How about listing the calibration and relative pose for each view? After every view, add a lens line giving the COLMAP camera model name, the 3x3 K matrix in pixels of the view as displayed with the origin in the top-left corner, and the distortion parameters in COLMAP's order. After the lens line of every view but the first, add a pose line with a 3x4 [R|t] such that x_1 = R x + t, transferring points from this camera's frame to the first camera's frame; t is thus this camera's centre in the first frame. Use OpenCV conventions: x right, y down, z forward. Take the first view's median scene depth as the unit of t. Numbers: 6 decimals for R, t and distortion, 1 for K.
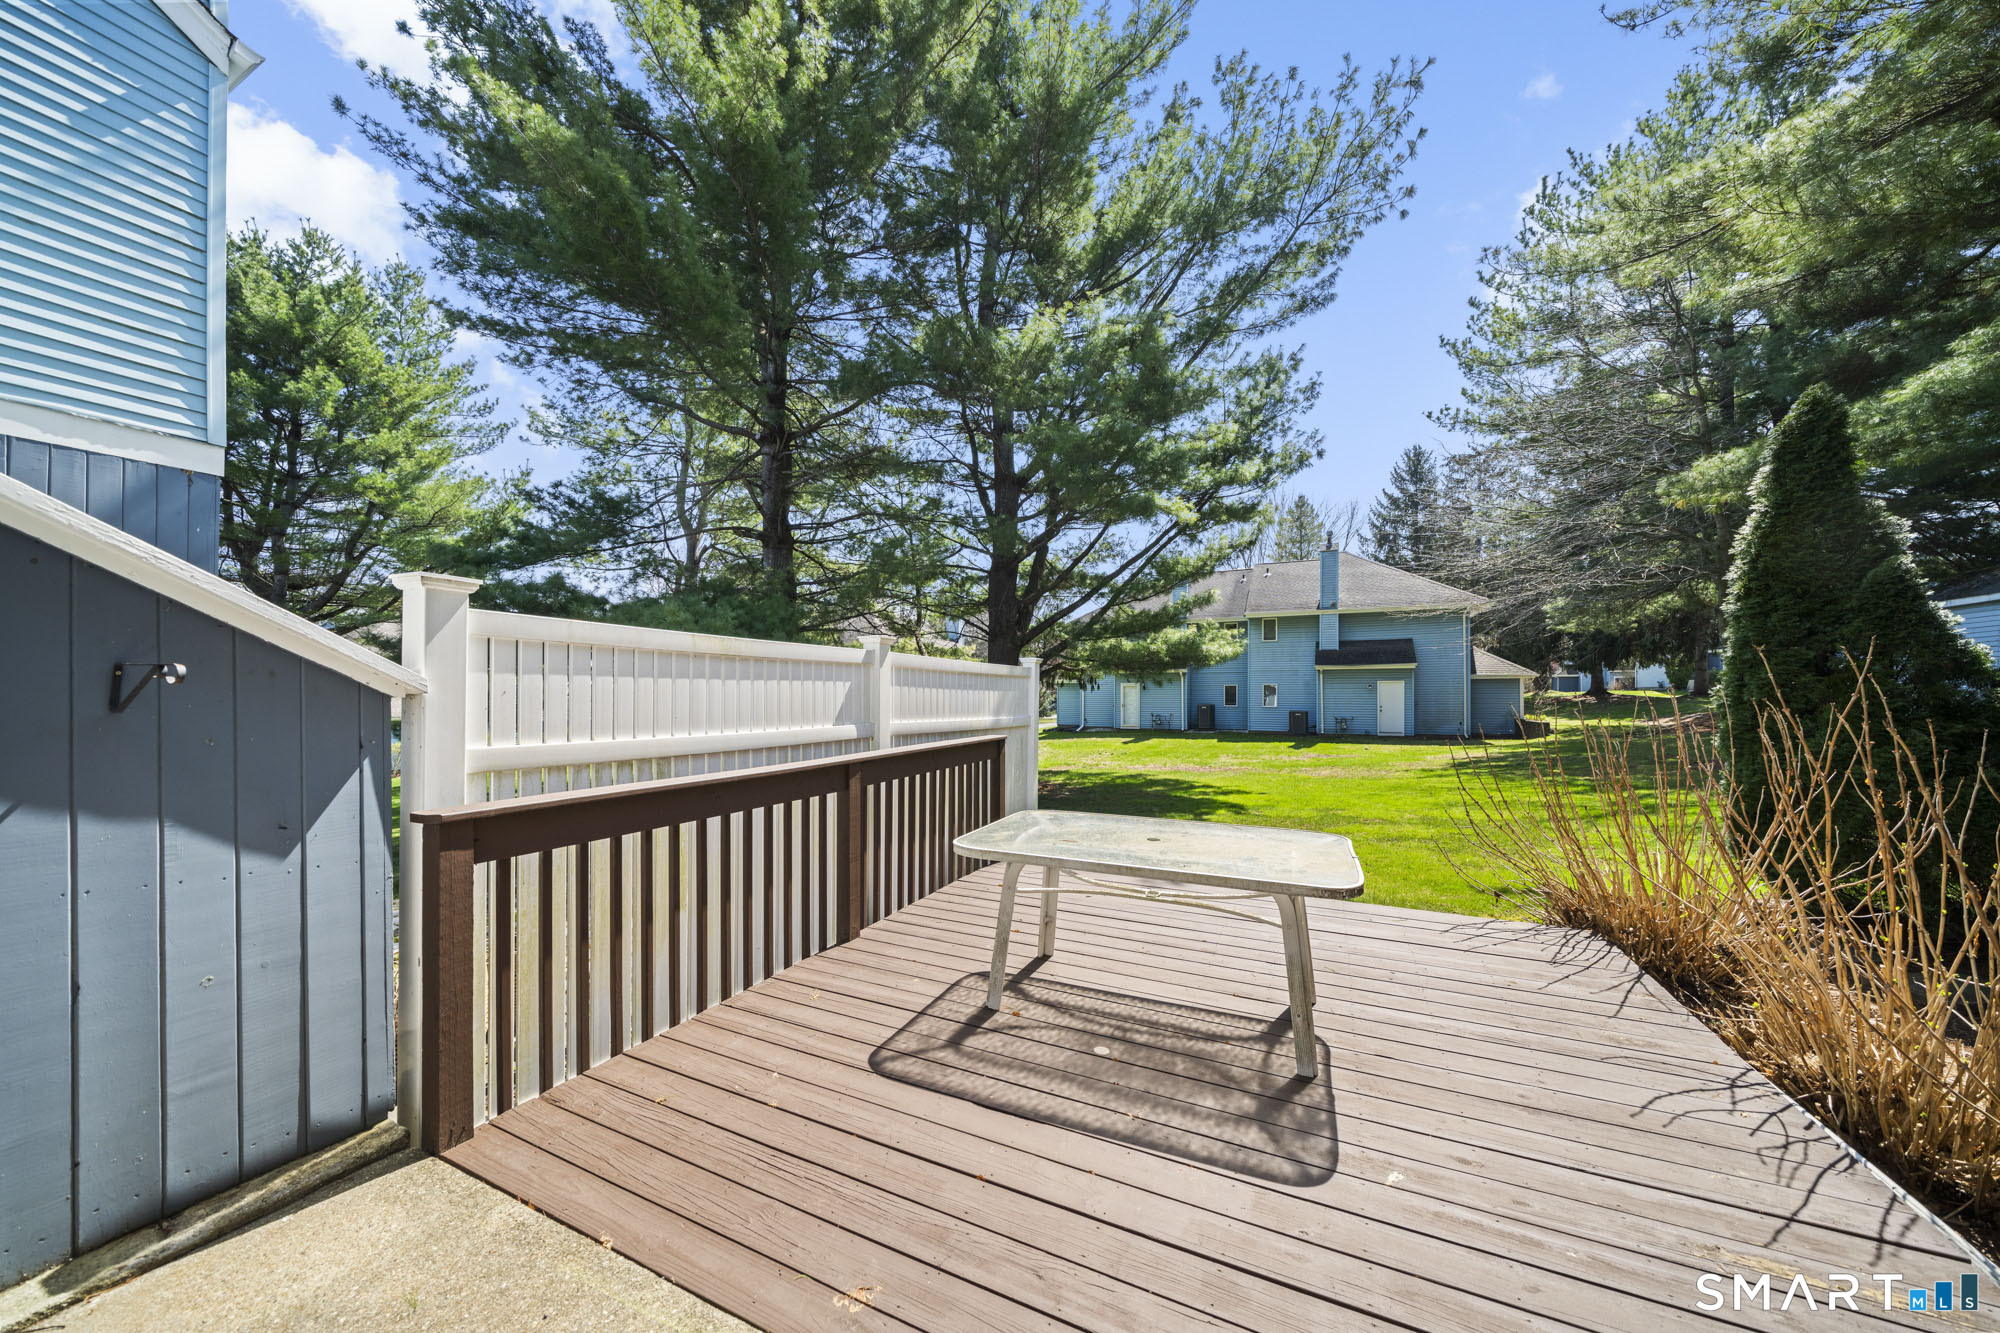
lens RADIAL K [[684.1, 0, 998.9], [0, 684.1, 686.1], [0, 0, 1]] dist [-0.005795, 0.000136]
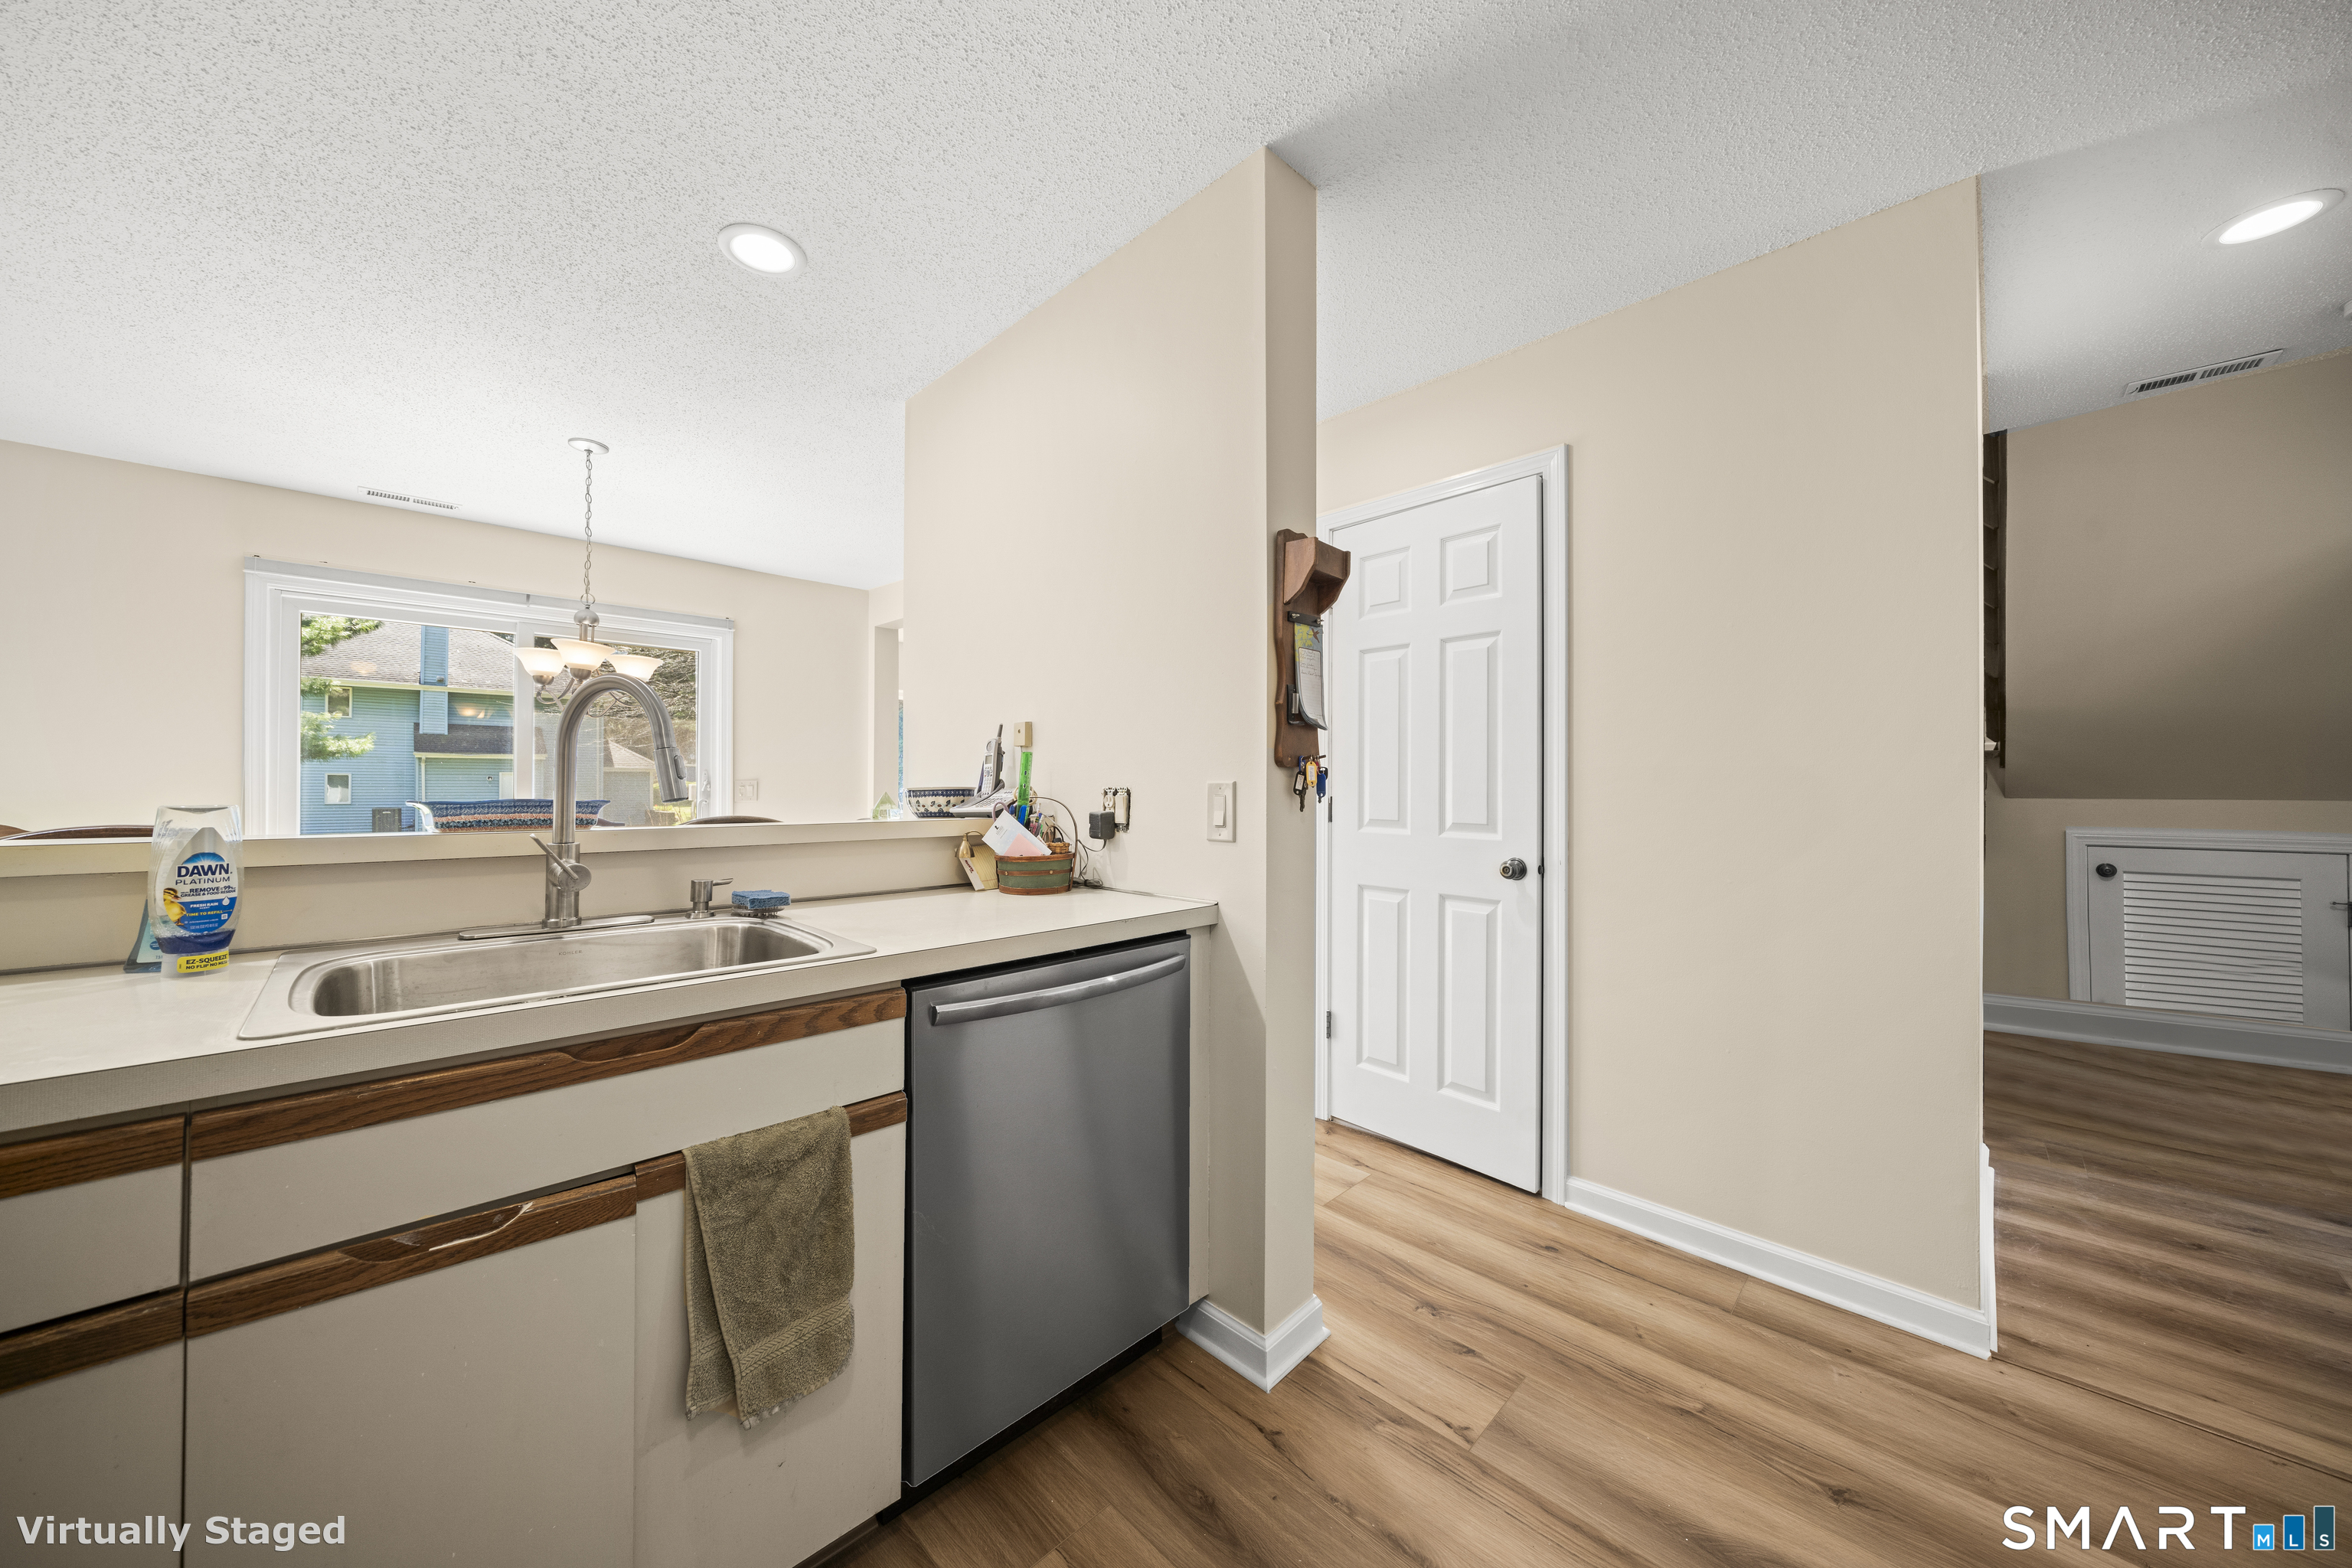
lens RADIAL K [[804.5, 0, 1174.1], [0, 804.5, 782.9], [0, 0, 1]] dist [-0.005795, 0.000136]
pose [[0.327371, -0.001184, 0.944895, -0.138968], [-0.004646, 0.999985, 0.002862, 0.000249], [-0.944884, -0.005327, 0.327361, -0.168684]]
